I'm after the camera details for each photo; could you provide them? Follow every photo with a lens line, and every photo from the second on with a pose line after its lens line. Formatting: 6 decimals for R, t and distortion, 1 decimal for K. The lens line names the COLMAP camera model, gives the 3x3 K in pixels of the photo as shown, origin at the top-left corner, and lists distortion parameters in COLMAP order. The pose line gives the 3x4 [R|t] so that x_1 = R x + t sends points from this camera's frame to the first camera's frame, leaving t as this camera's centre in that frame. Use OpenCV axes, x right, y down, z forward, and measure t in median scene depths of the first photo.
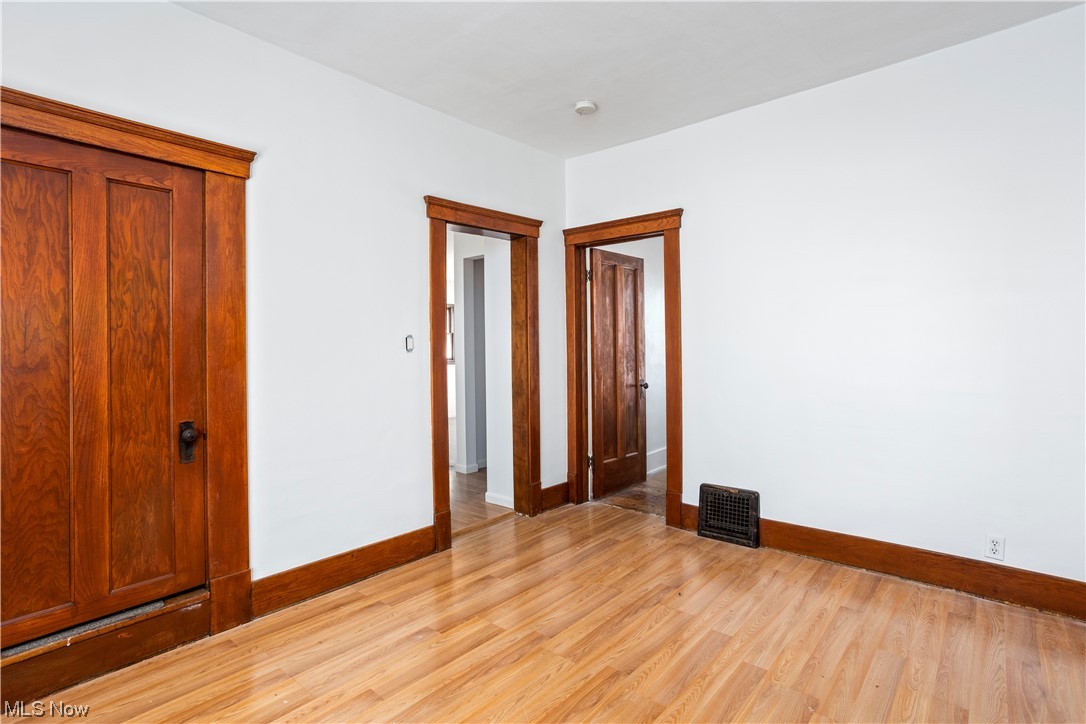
lens RADIAL K [[527.5, 0, 533.5], [0, 527.5, 345.6], [0, 0, 1]] dist [-0.043924, 0.026971]
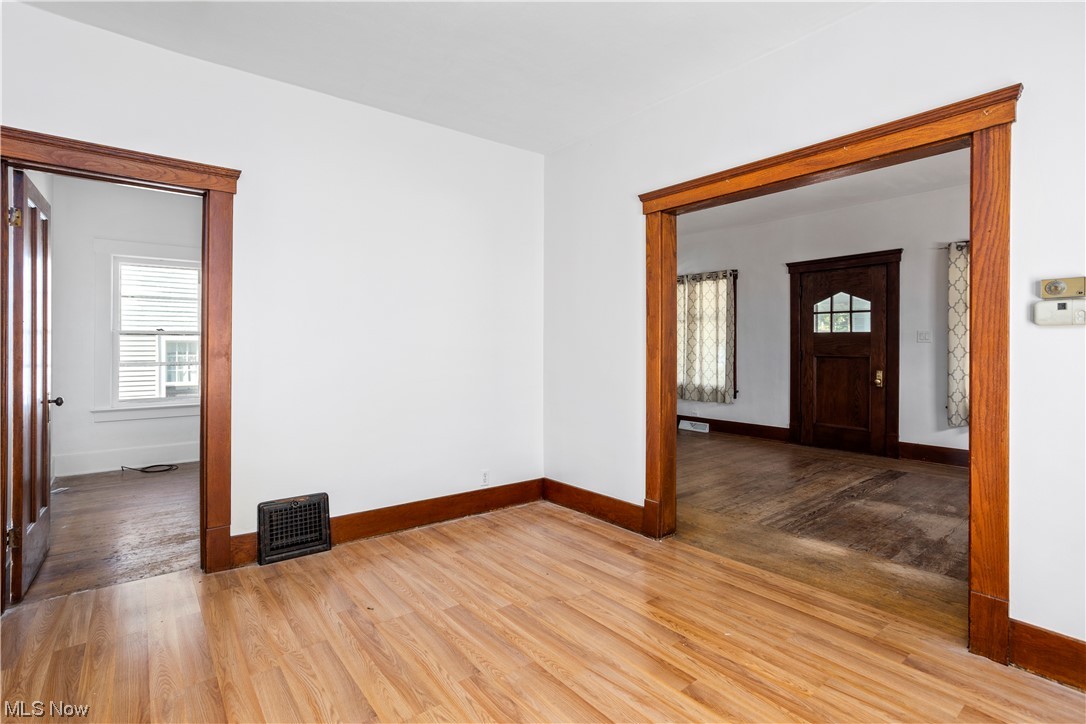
lens RADIAL K [[527.5, 0, 551.3], [0, 527.5, 350.2], [0, 0, 1]] dist [-0.043924, 0.026971]
pose [[0.159833, 0.007616, 0.987115, -0.555032], [-0.015233, 0.999870, -0.005248, 0.013823], [-0.987026, -0.014198, 0.159929, 0.505604]]
